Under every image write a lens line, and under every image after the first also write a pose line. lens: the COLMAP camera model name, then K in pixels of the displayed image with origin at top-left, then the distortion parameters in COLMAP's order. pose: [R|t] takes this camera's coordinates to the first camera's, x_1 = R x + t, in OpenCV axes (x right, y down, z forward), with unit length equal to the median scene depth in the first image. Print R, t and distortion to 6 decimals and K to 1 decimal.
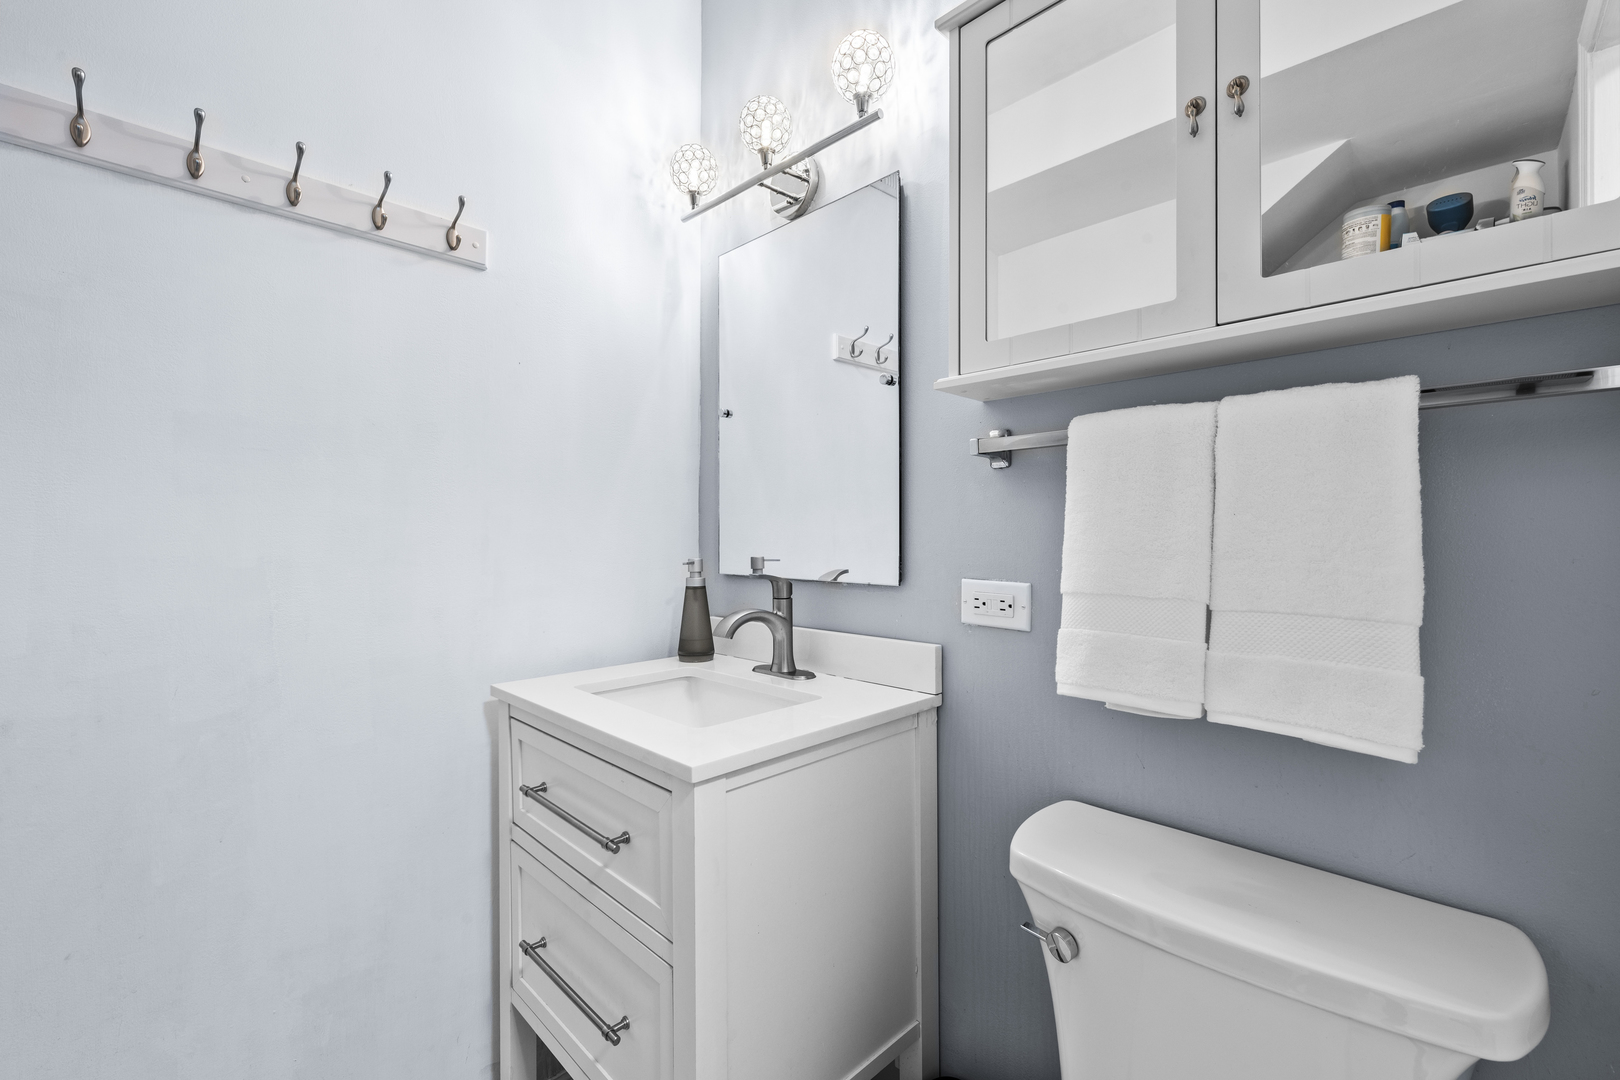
lens RADIAL K [[689.7, 0, 808.5], [0, 689.7, 533.0], [0, 0, 1]] dist [0.001132, 0.000101]
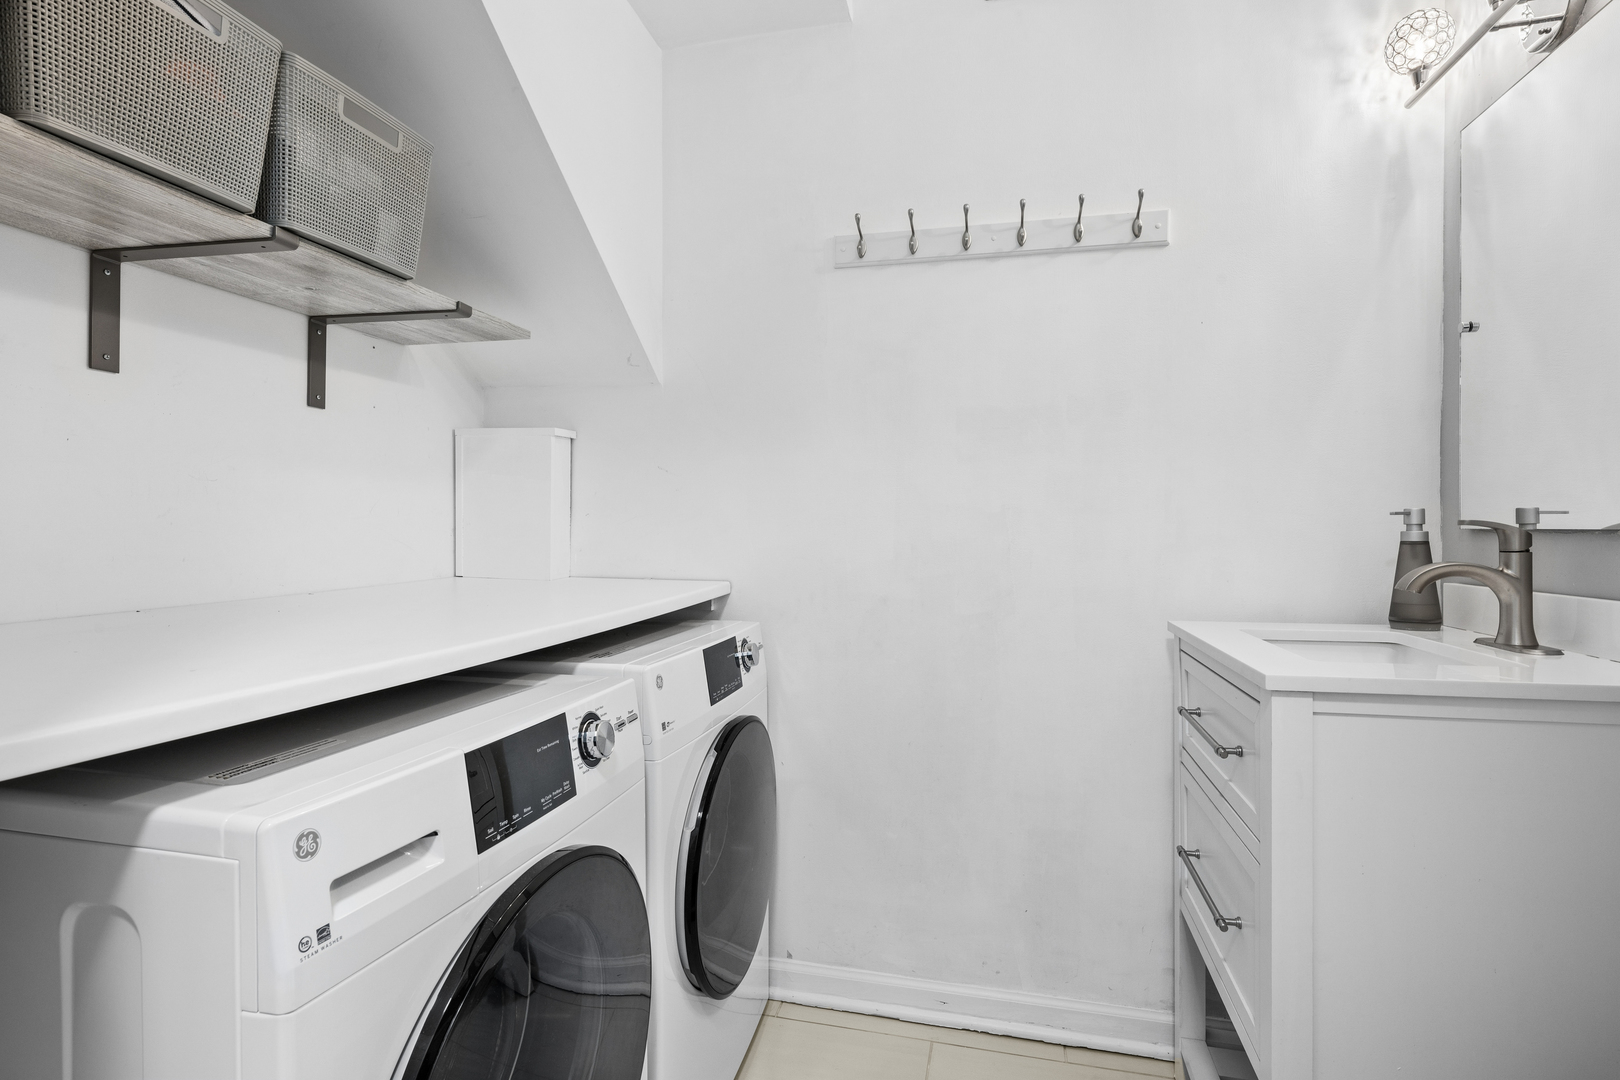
lens RADIAL K [[806.6, 0, 809.2], [0, 806.6, 532.7], [0, 0, 1]] dist [-0.001730, 0.000057]
pose [[0.528161, 0.003336, -0.849138, 0.314687], [0.004030, 0.999971, 0.006435, 0.064289], [0.849135, -0.006821, 0.528132, -0.160983]]
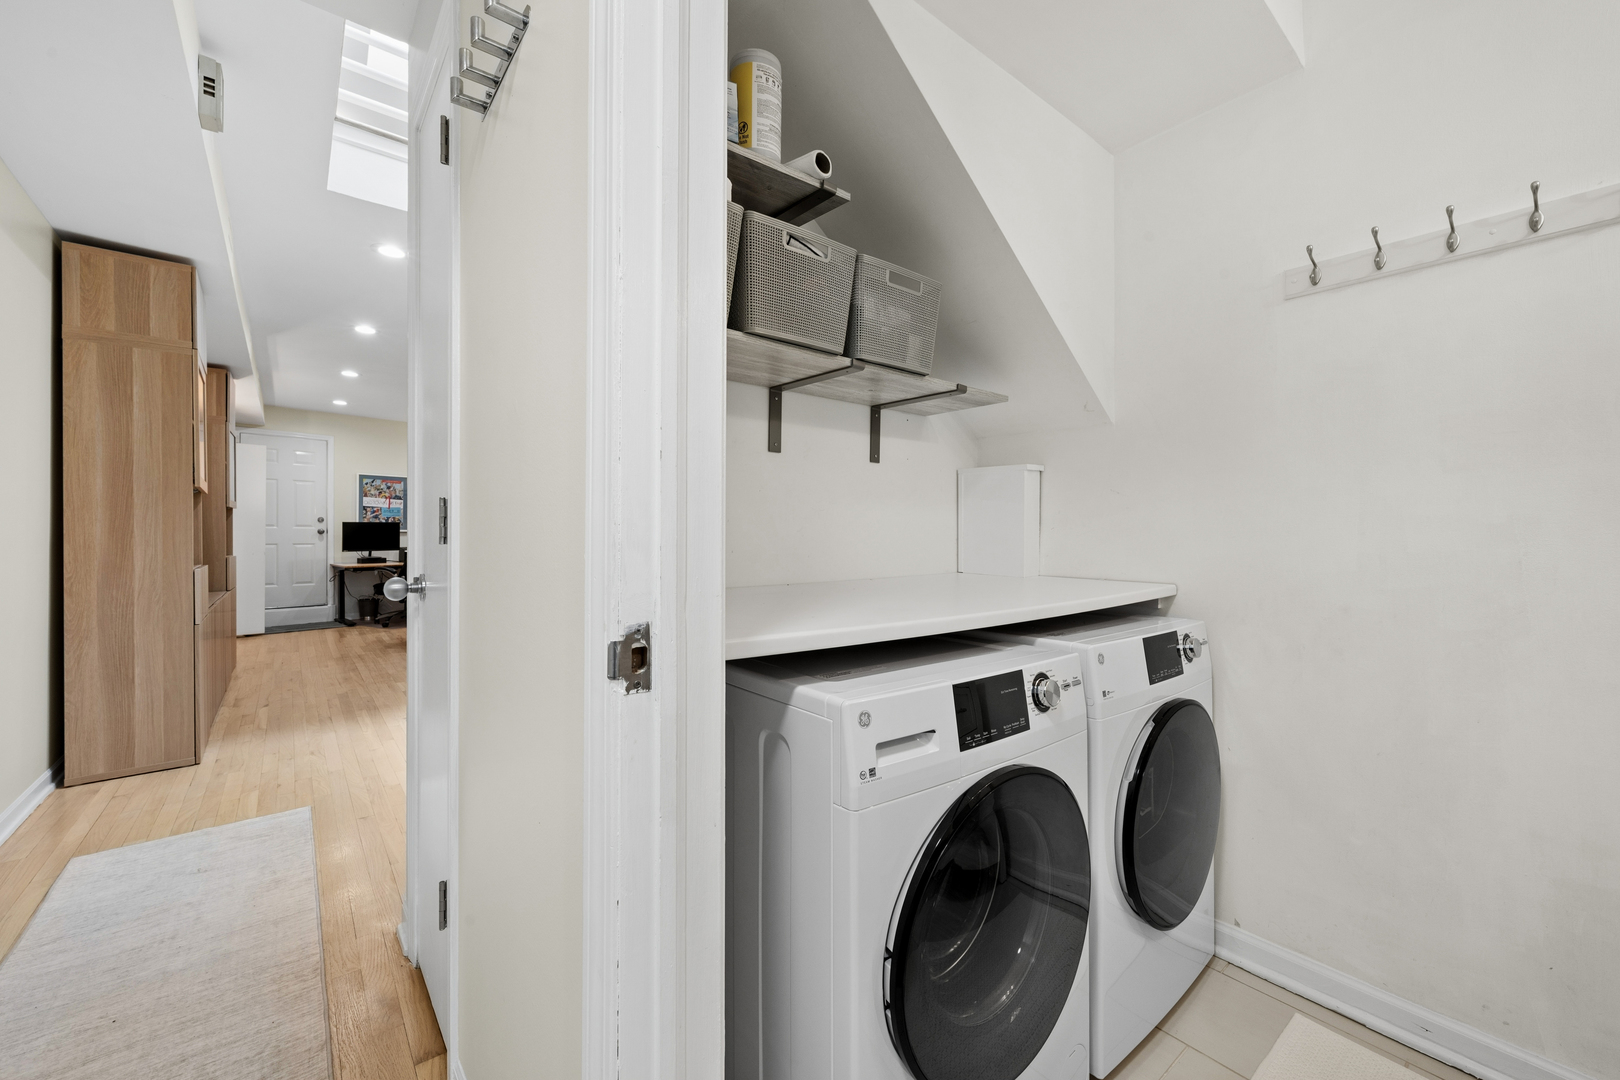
lens RADIAL K [[639.6, 0, 811.9], [0, 639.6, 542.3], [0, 0, 1]] dist [0.000981, 0.000392]
pose [[-0.095412, 0.005667, -0.995422, 0.435660], [0.001272, 0.999984, 0.005571, 0.062737], [0.995437, -0.000735, -0.095417, -0.152536]]
